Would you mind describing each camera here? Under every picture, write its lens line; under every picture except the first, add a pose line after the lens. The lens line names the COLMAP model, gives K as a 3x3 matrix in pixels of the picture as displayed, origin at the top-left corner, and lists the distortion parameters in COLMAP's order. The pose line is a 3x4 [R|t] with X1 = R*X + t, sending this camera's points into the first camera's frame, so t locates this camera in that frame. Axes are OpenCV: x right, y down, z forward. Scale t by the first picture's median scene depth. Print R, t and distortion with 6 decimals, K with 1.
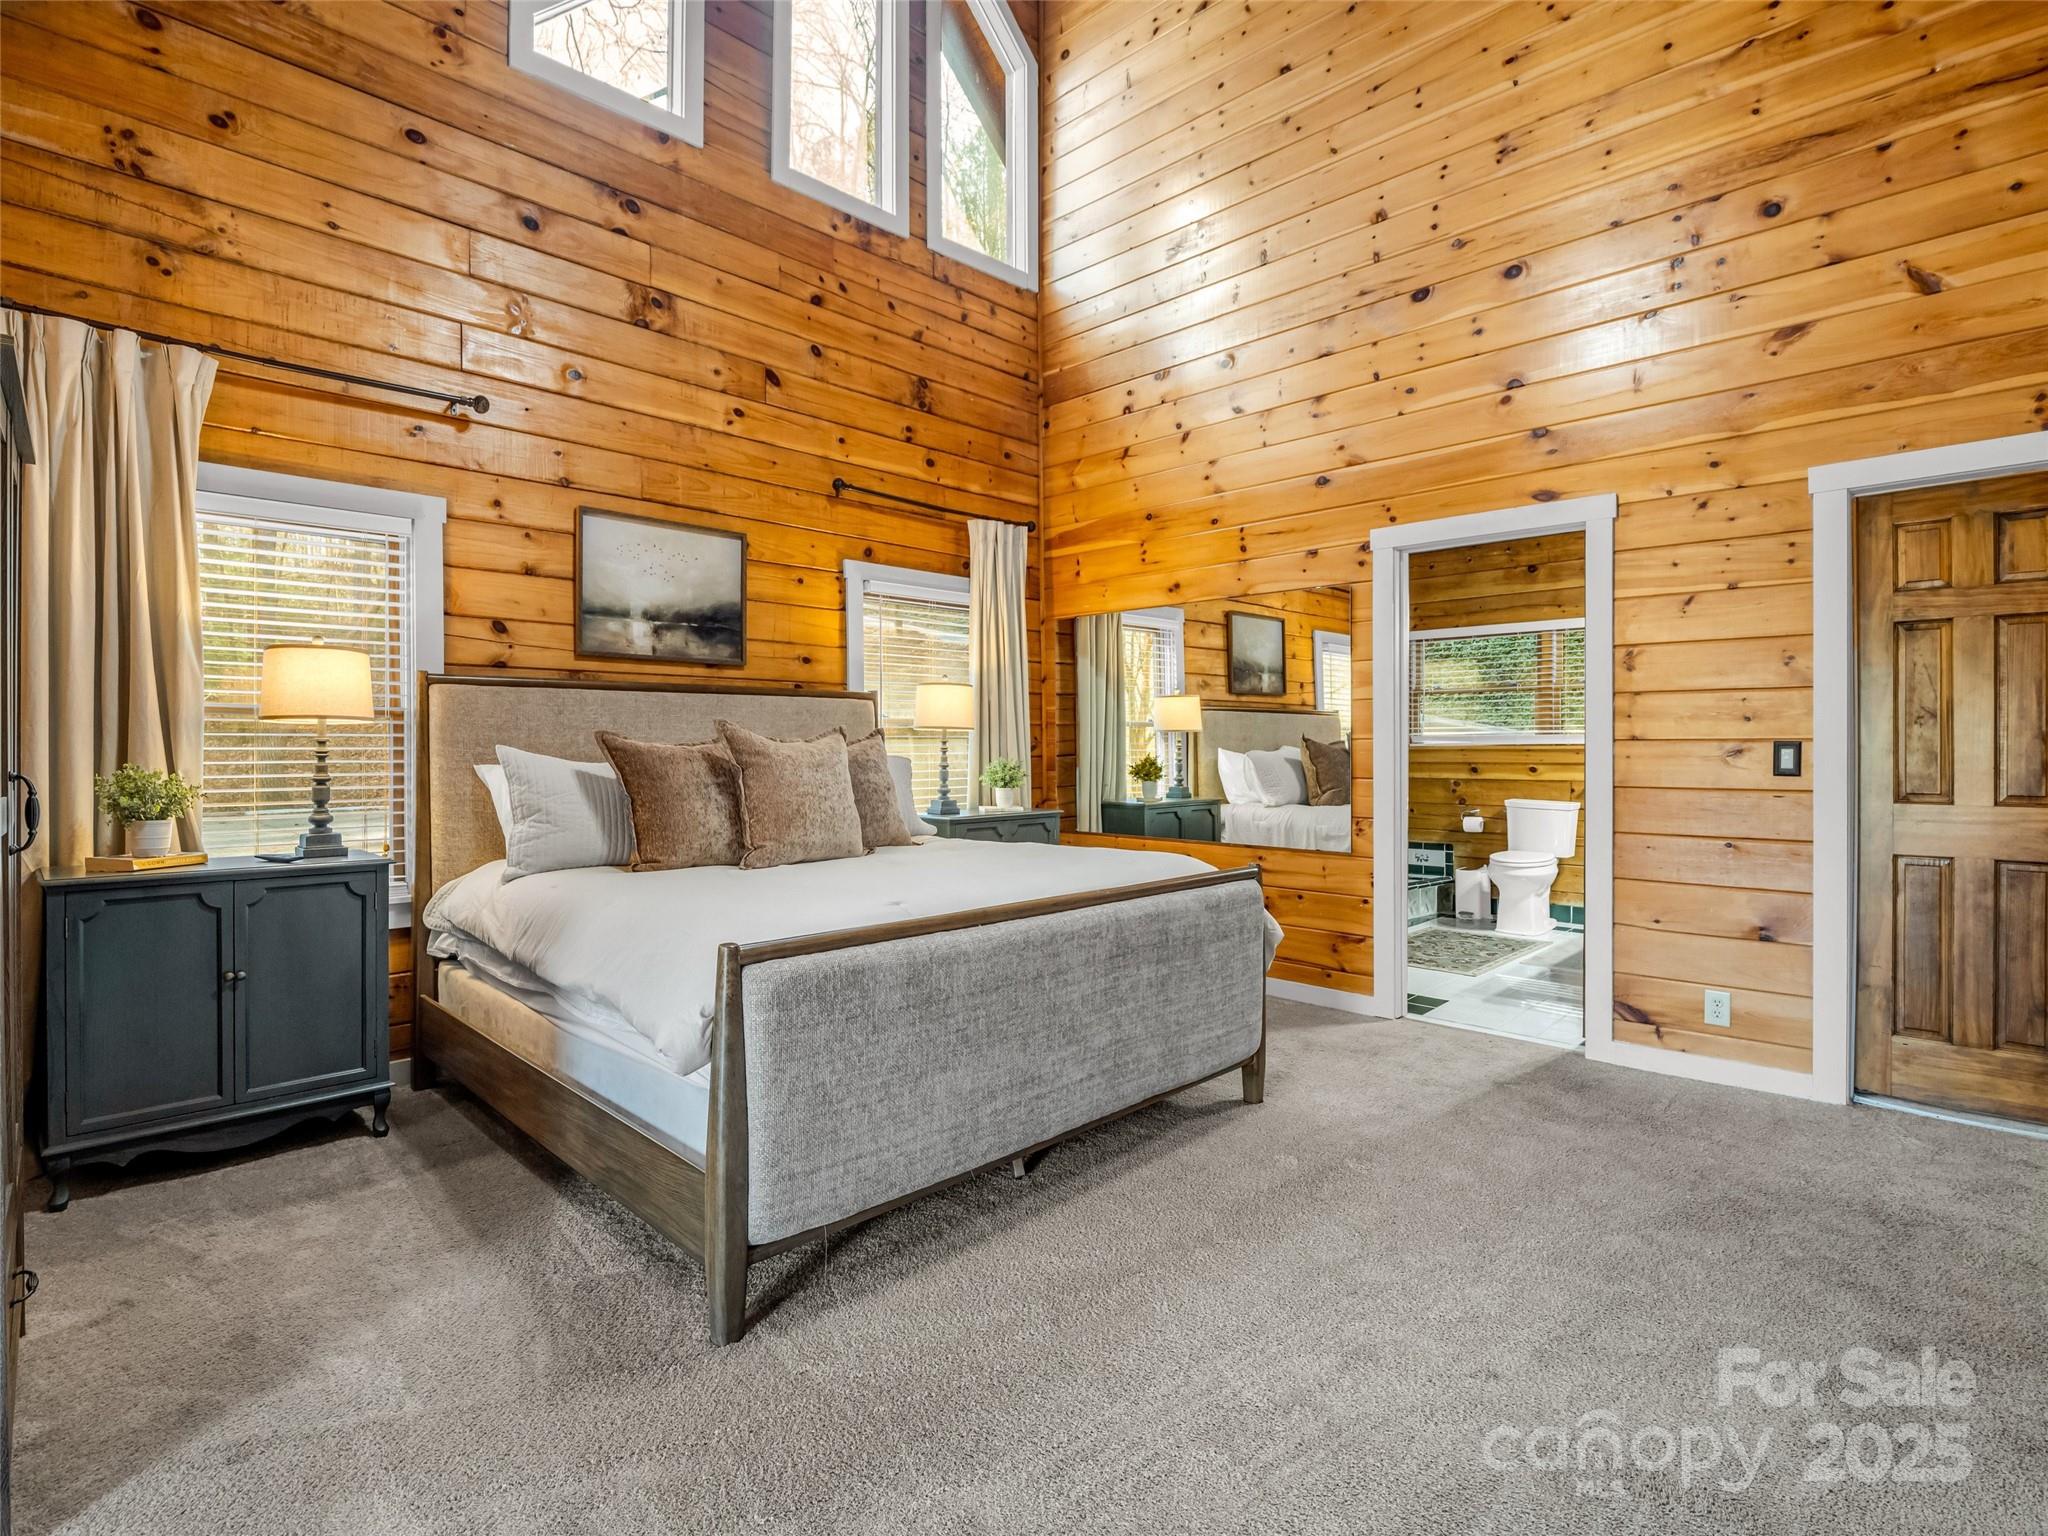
lens RADIAL K [[1027.0, 0, 1008.8], [0, 1027.0, 749.4], [0, 0, 1]] dist [-0.012813, -0.002088]
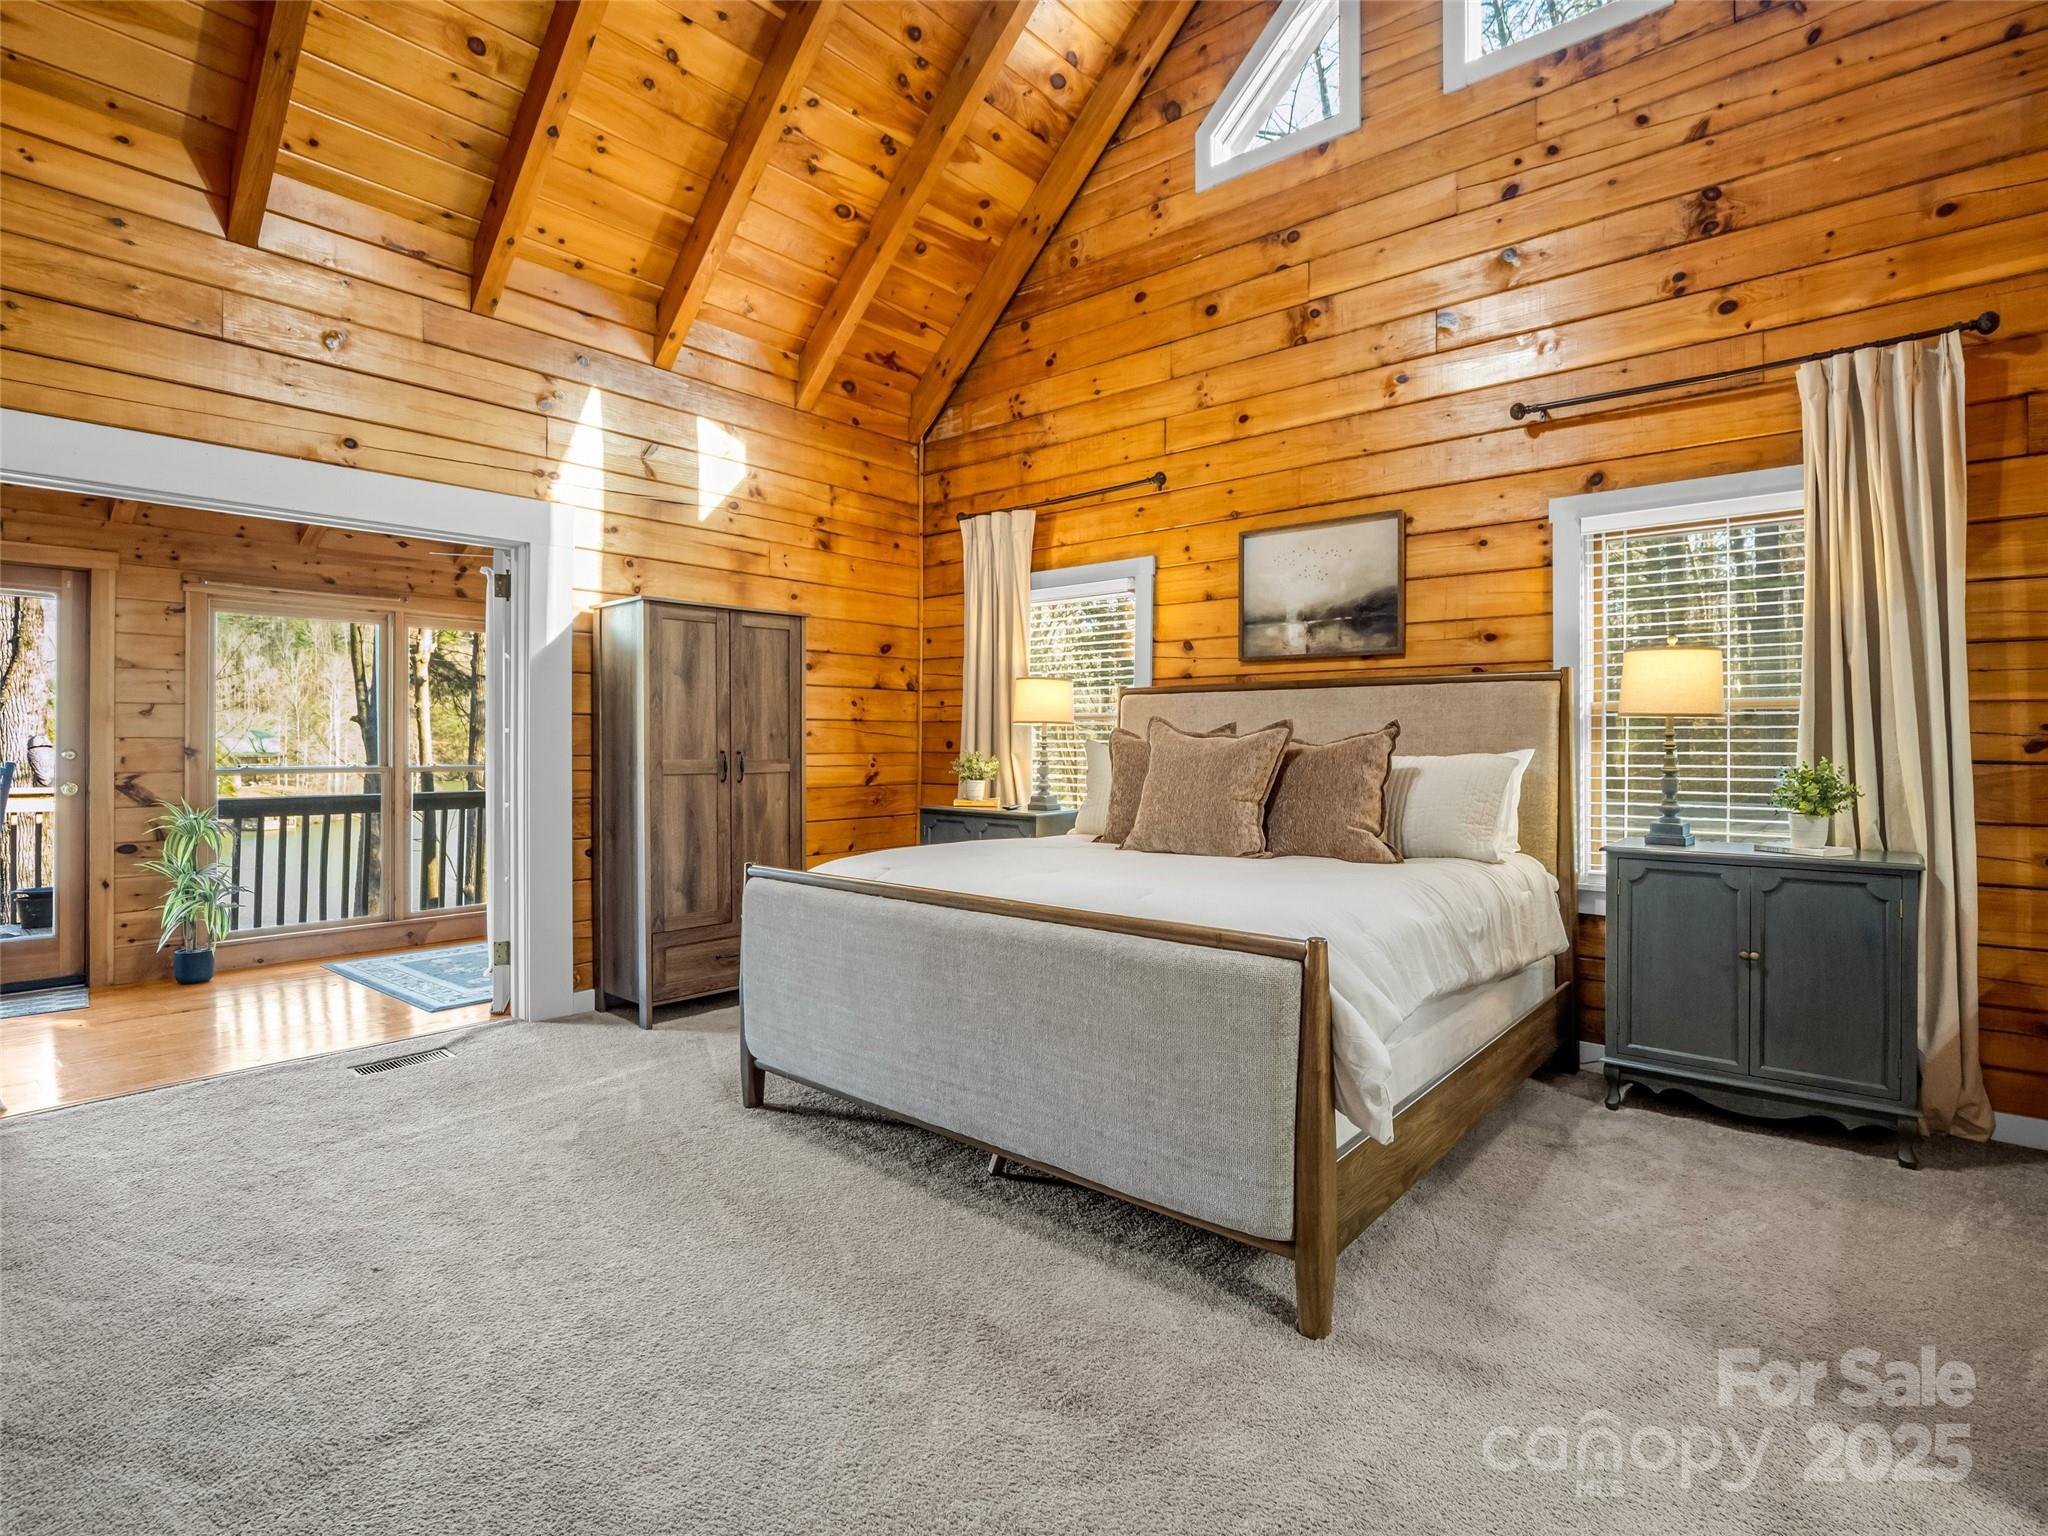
lens RADIAL K [[1015.1, 0, 1023.2], [0, 1015.1, 739.1], [0, 0, 1]] dist [-0.014618, -0.000571]
pose [[0.075060, 0.001569, -0.997178, 0.667448], [-0.003000, 0.999995, 0.001348, -0.005344], [0.997175, 0.002891, 0.075064, 0.639448]]
